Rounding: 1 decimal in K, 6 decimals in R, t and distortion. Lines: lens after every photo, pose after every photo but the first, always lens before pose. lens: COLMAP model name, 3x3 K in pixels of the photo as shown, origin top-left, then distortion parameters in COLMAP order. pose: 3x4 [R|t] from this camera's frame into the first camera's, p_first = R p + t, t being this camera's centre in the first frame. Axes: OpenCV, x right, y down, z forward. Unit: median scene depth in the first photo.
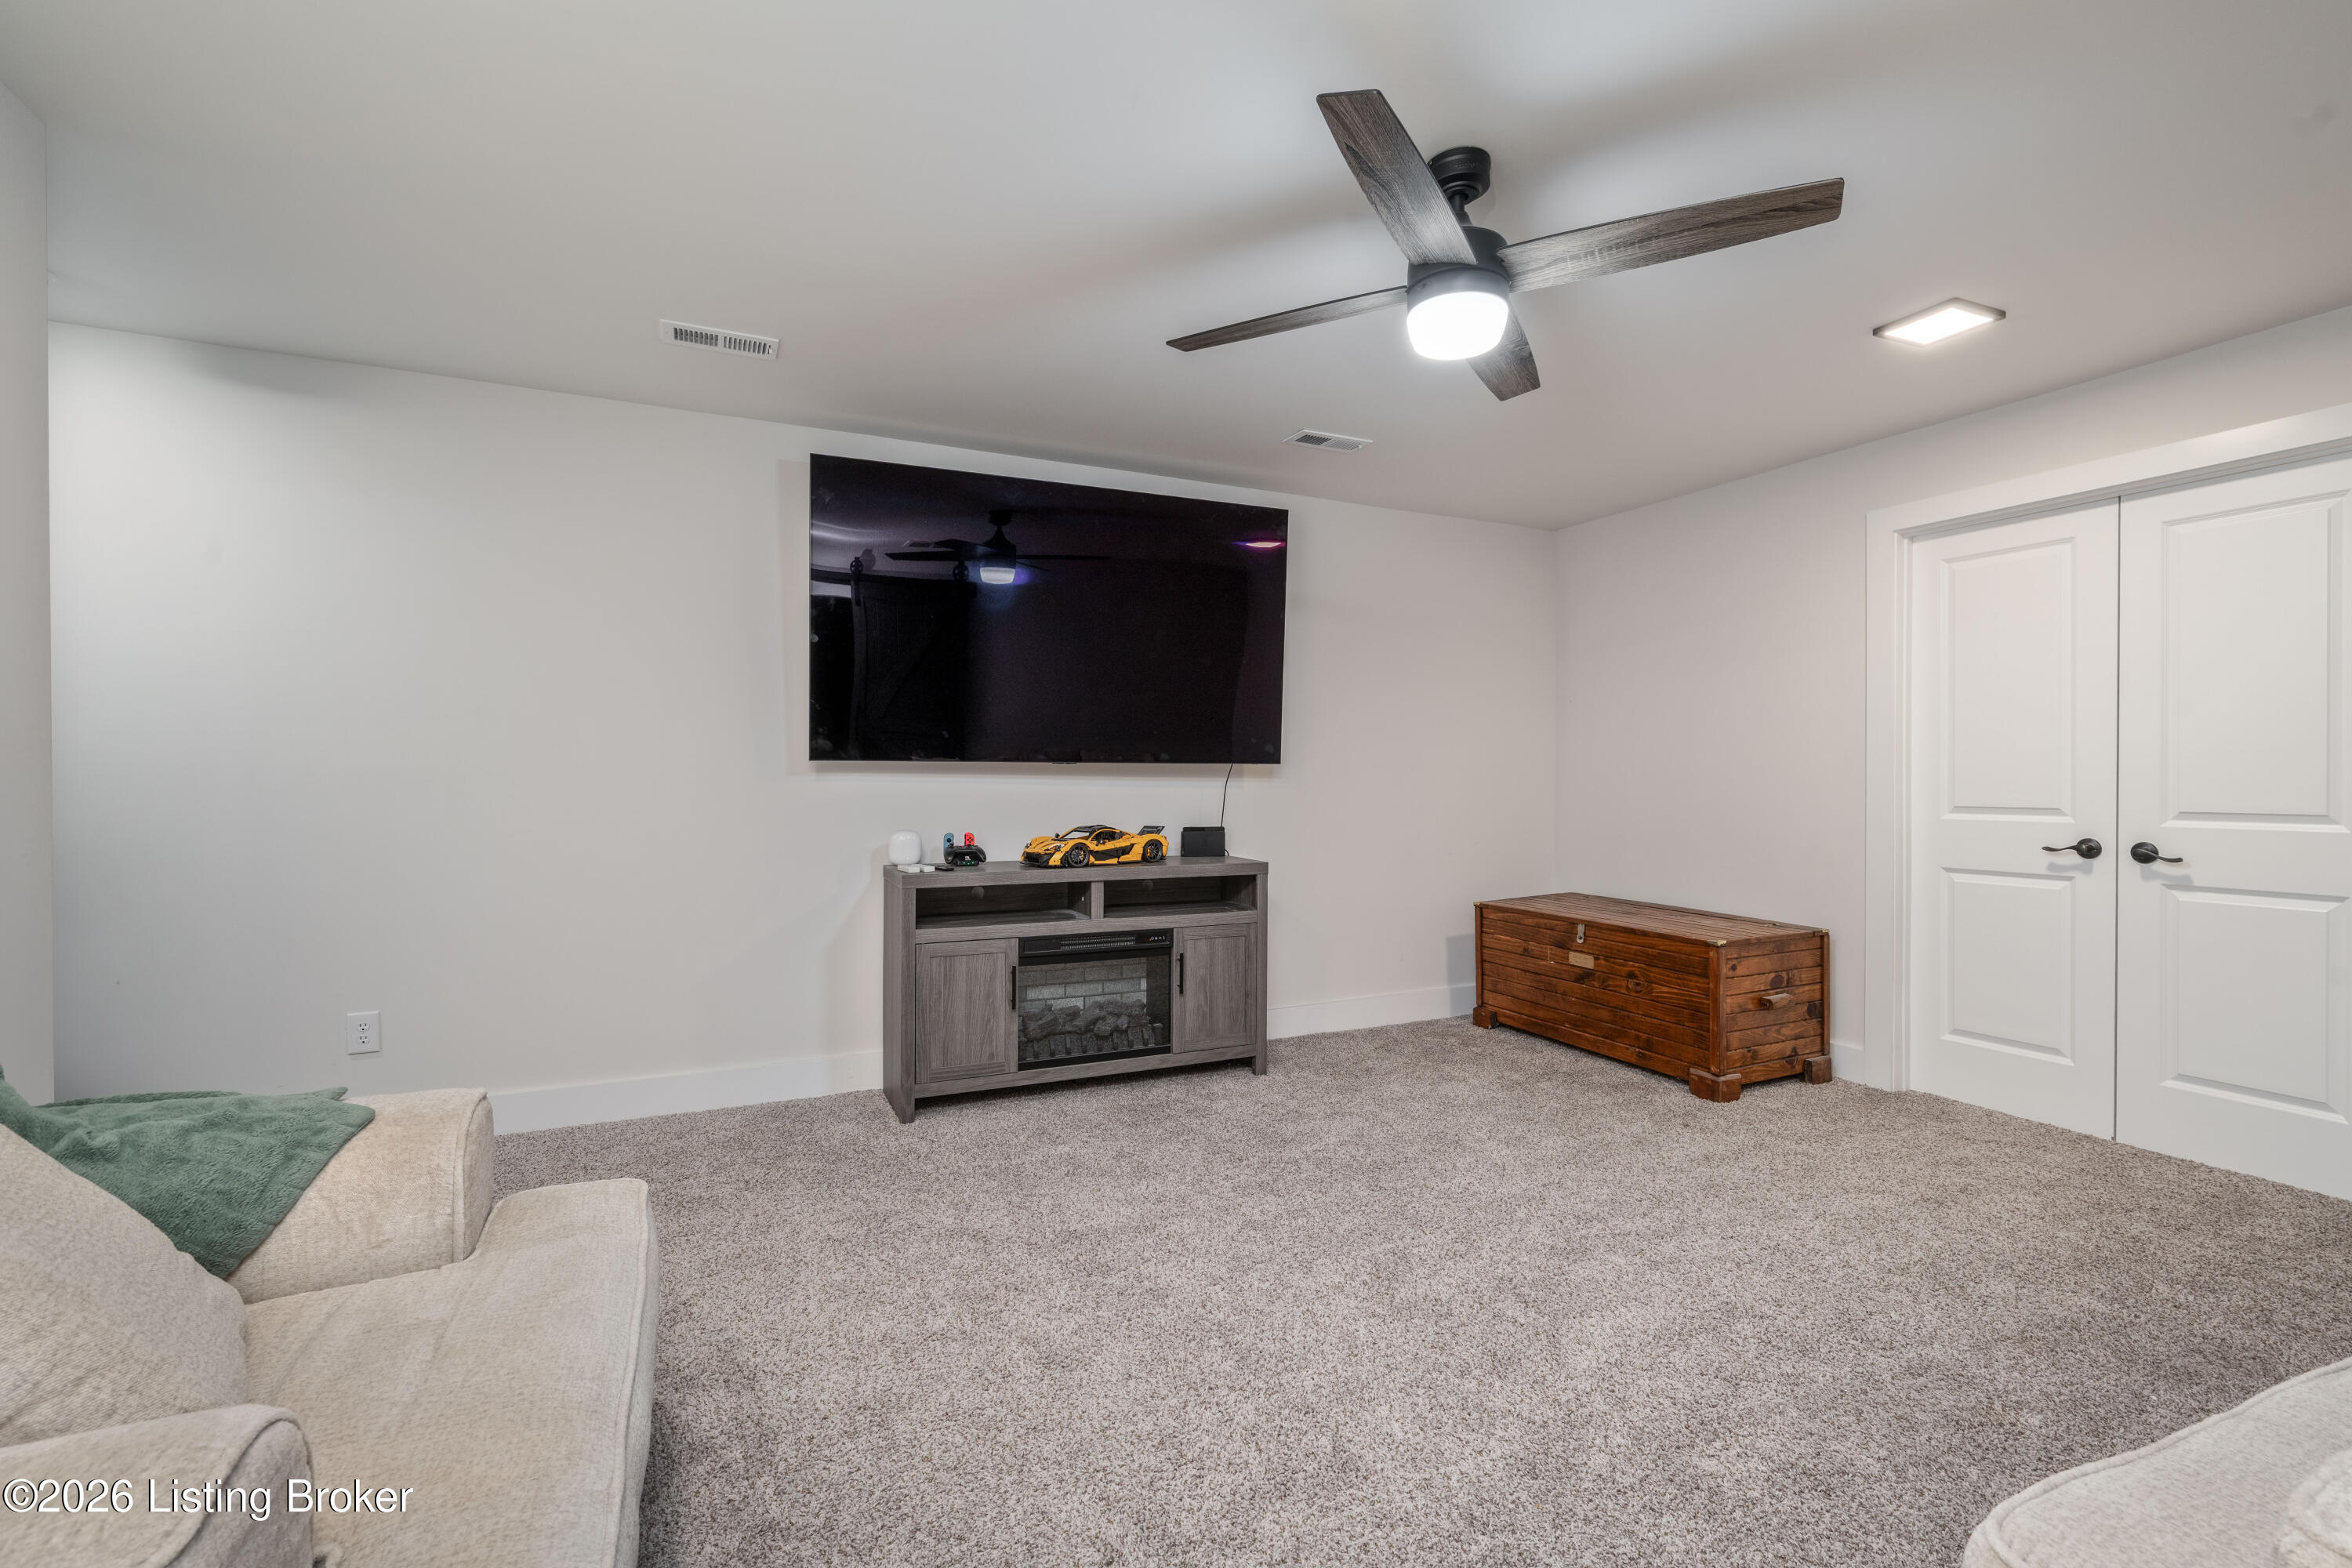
lens RADIAL K [[1061.5, 0, 1176.0], [0, 1061.5, 784.0], [0, 0, 1]] dist [-0.000384, -0.000017]
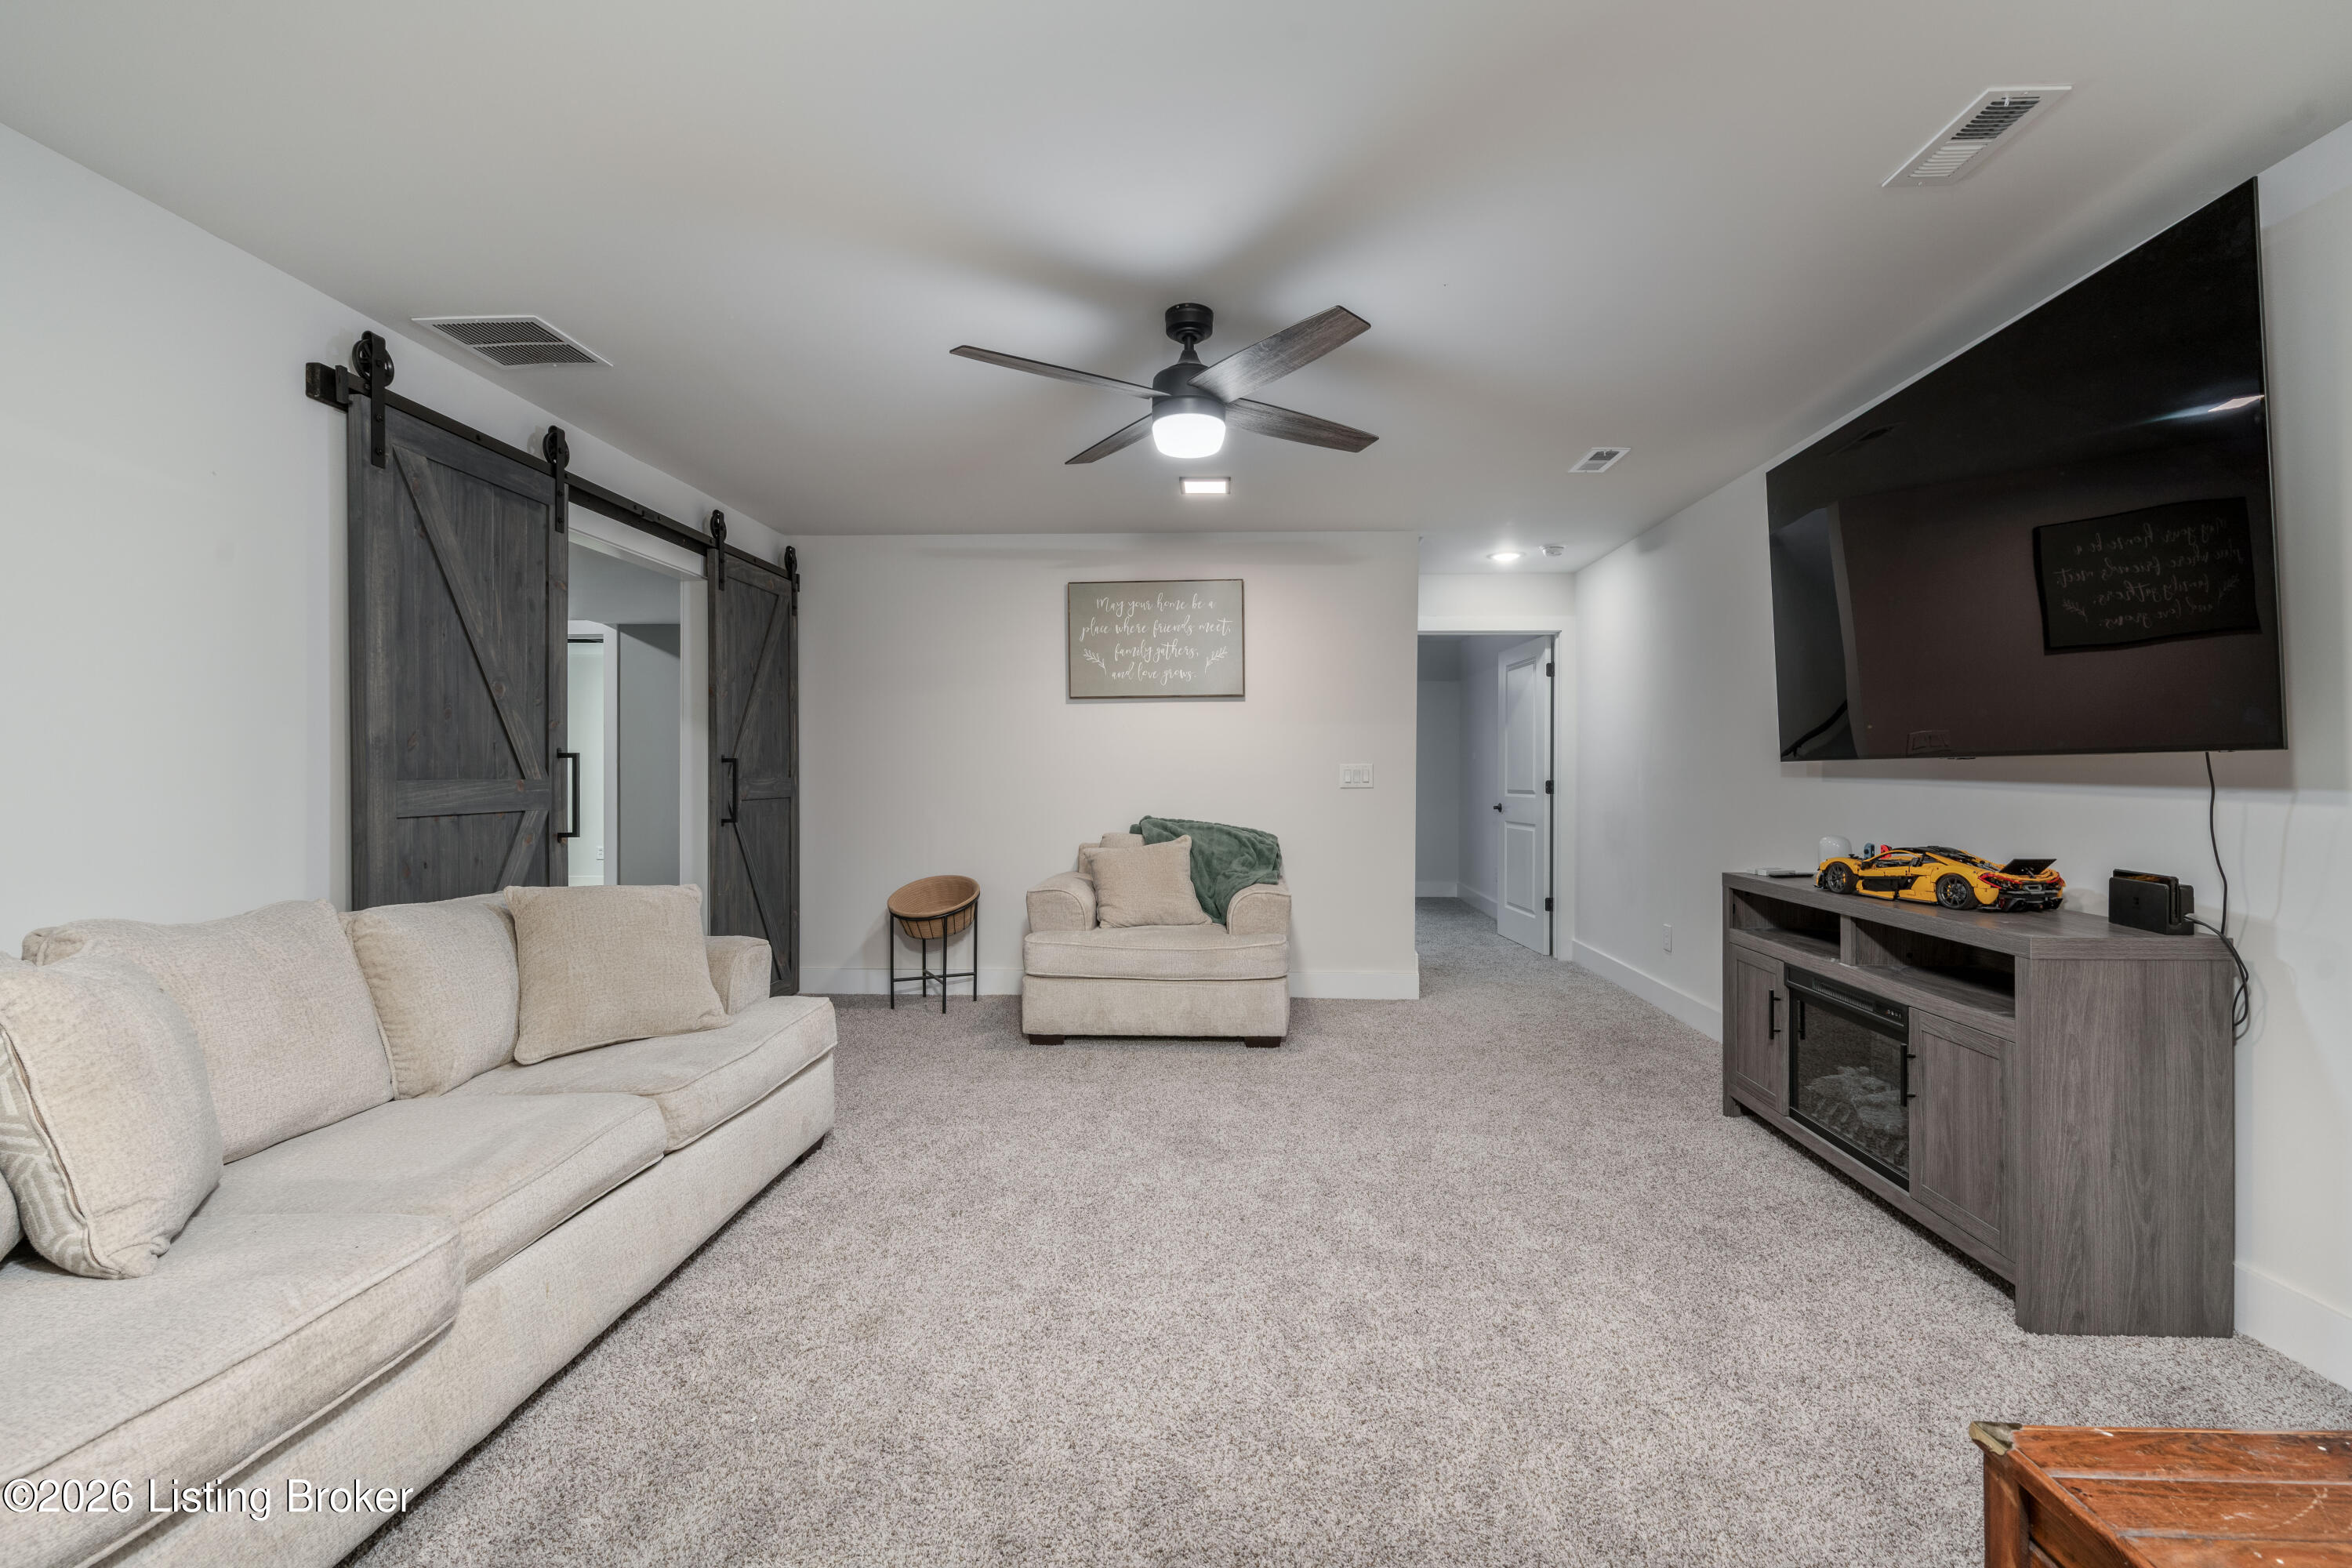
lens RADIAL K [[1061.5, 0, 1176.0], [0, 1061.5, 784.0], [0, 0, 1]] dist [-0.000384, -0.000017]
pose [[-0.475262, 0.007550, -0.879812, 1.050690], [-0.006012, 0.999912, 0.011828, -0.010214], [0.879824, 0.010911, -0.475175, 1.204443]]
